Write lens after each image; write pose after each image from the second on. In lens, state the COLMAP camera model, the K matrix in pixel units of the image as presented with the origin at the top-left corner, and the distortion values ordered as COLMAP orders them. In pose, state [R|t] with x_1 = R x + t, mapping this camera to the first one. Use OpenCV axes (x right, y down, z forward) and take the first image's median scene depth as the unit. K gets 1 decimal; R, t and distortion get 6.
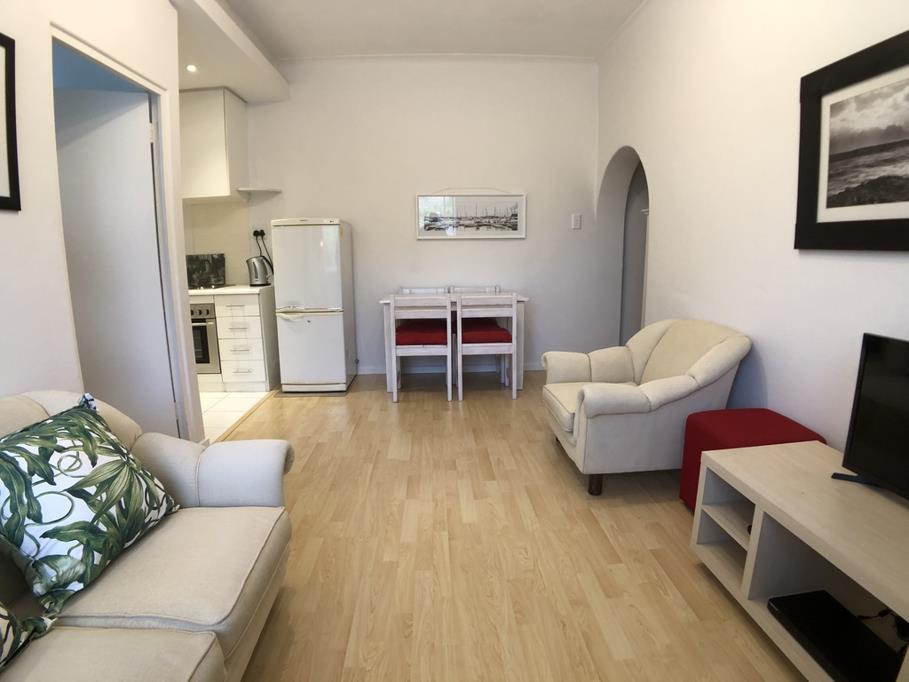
lens RADIAL K [[517.5, 0, 454.5], [0, 517.5, 341.0], [0, 0, 1]] dist [-0.081230, 0.000643]
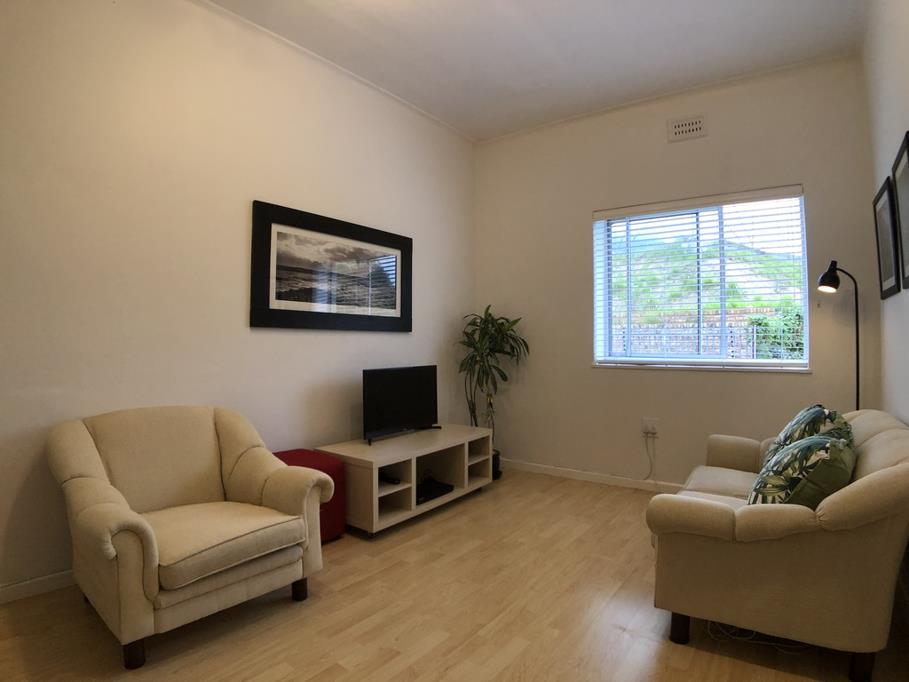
lens RADIAL K [[517.5, 0, 454.5], [0, 517.5, 341.0], [0, 0, 1]] dist [-0.081230, 0.000643]
pose [[-0.779805, 0.003510, 0.626013, -0.644851], [0.108456, 0.985621, 0.129573, -0.300305], [-0.616556, 0.168937, -0.768973, 1.941298]]
